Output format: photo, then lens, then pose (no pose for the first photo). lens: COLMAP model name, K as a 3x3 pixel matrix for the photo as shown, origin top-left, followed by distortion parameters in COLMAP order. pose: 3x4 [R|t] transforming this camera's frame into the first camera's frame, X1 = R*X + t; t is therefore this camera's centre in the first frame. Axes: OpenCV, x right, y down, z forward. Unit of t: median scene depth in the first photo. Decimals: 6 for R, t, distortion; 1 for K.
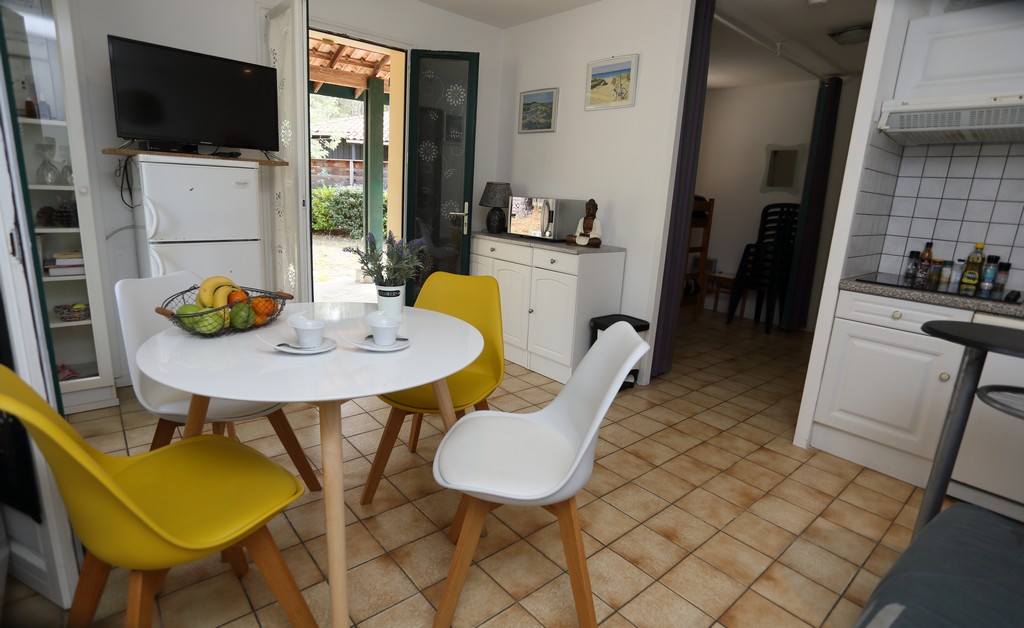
lens RADIAL K [[509.9, 0, 513.6], [0, 509.9, 311.1], [0, 0, 1]] dist [-0.005886, -0.000187]
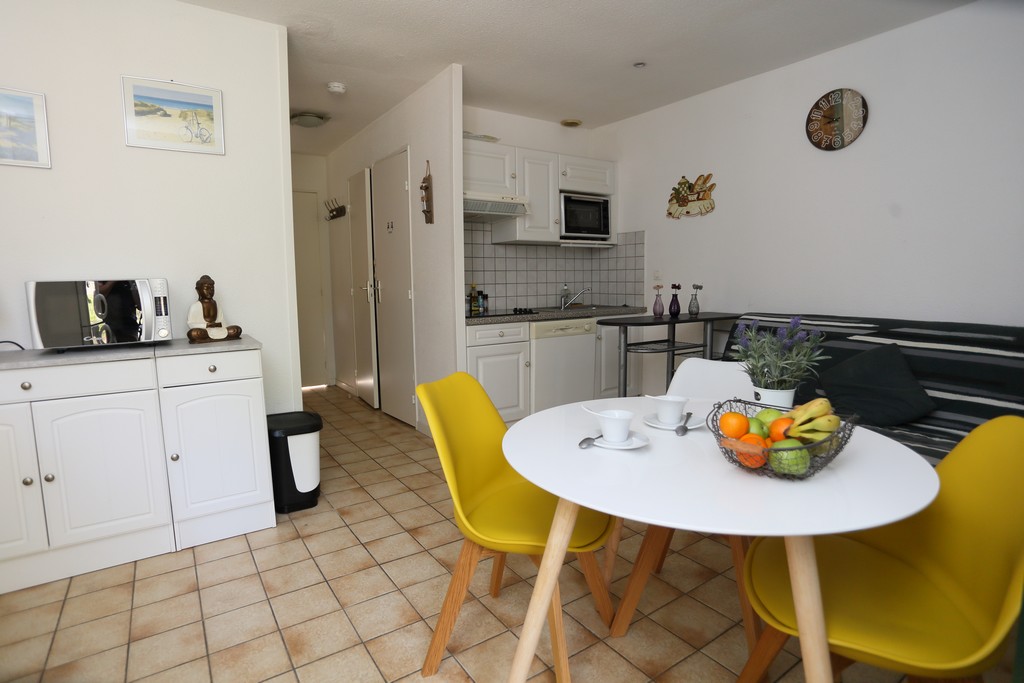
lens RADIAL K [[542.6, 0, 512.3], [0, 542.6, 342.4], [0, 0, 1]] dist [0.000770, 0.000953]
pose [[0.138185, -0.187568, 0.972483, -0.569758], [0.245313, 0.957788, 0.149876, -0.143504], [-0.959545, 0.217852, 0.178365, 0.490326]]
